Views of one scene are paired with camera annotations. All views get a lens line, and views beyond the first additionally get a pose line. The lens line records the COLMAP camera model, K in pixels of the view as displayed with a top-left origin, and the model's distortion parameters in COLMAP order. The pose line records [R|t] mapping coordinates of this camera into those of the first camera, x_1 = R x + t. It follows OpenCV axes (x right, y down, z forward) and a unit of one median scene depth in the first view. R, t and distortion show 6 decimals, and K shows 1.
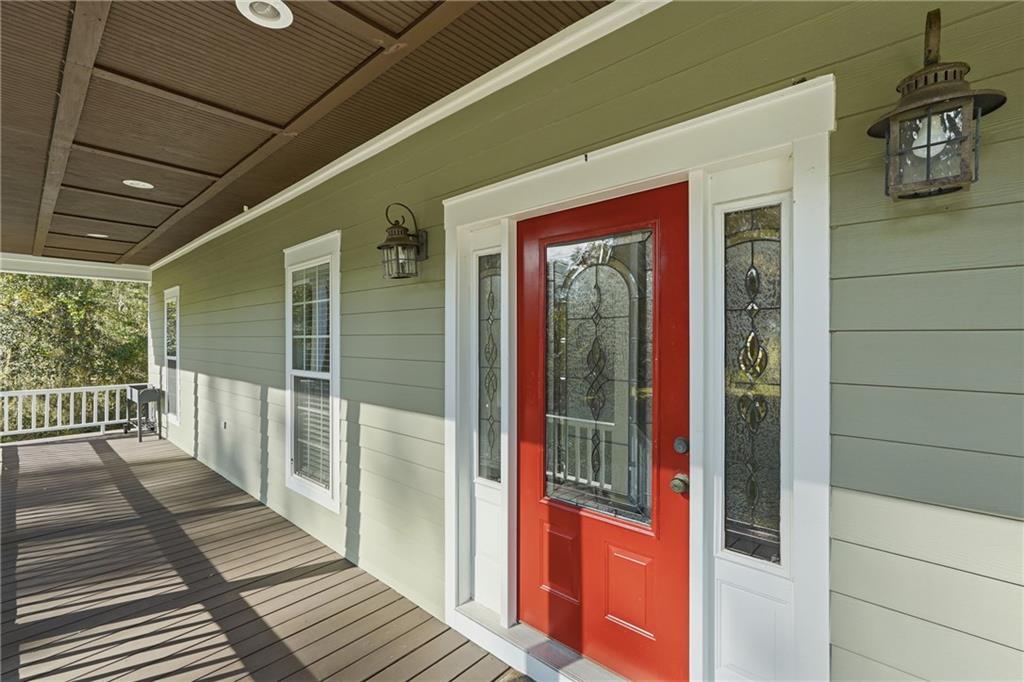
lens RADIAL K [[452.9, 0, 515.9], [0, 452.9, 341.6], [0, 0, 1]] dist [-0.019464, -0.000146]
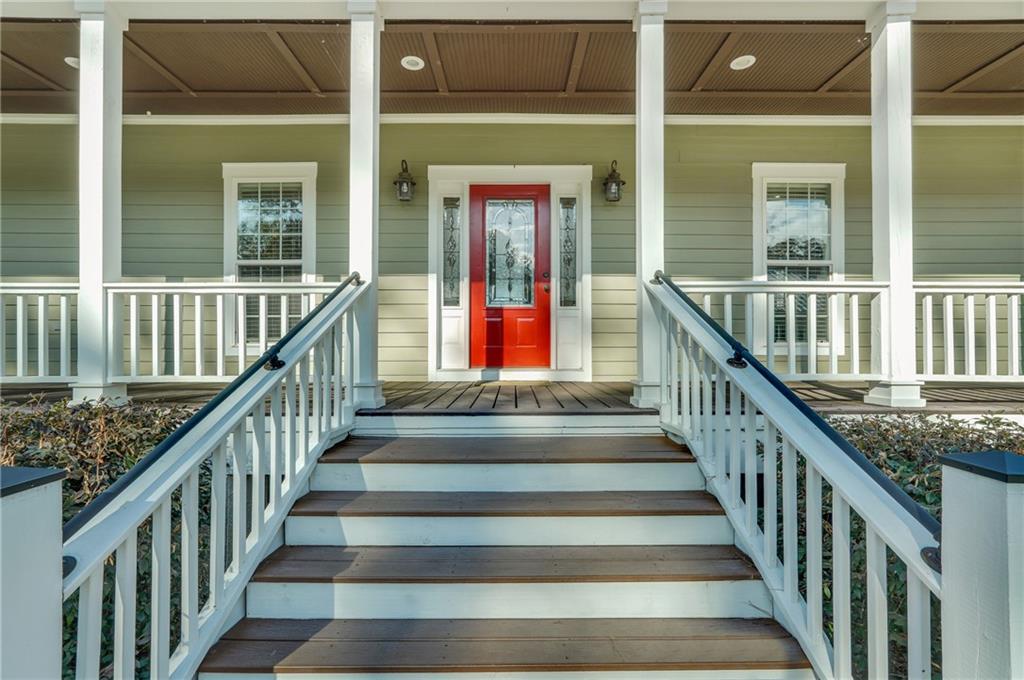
lens RADIAL K [[452.9, 0, 515.9], [0, 452.9, 340.6], [0, 0, 1]] dist [-0.019464, -0.000146]
pose [[0.737123, 0.006544, 0.675727, -1.286372], [0.001927, 0.999929, -0.011785, 0.509979], [-0.675756, 0.009990, 0.737058, -0.755702]]
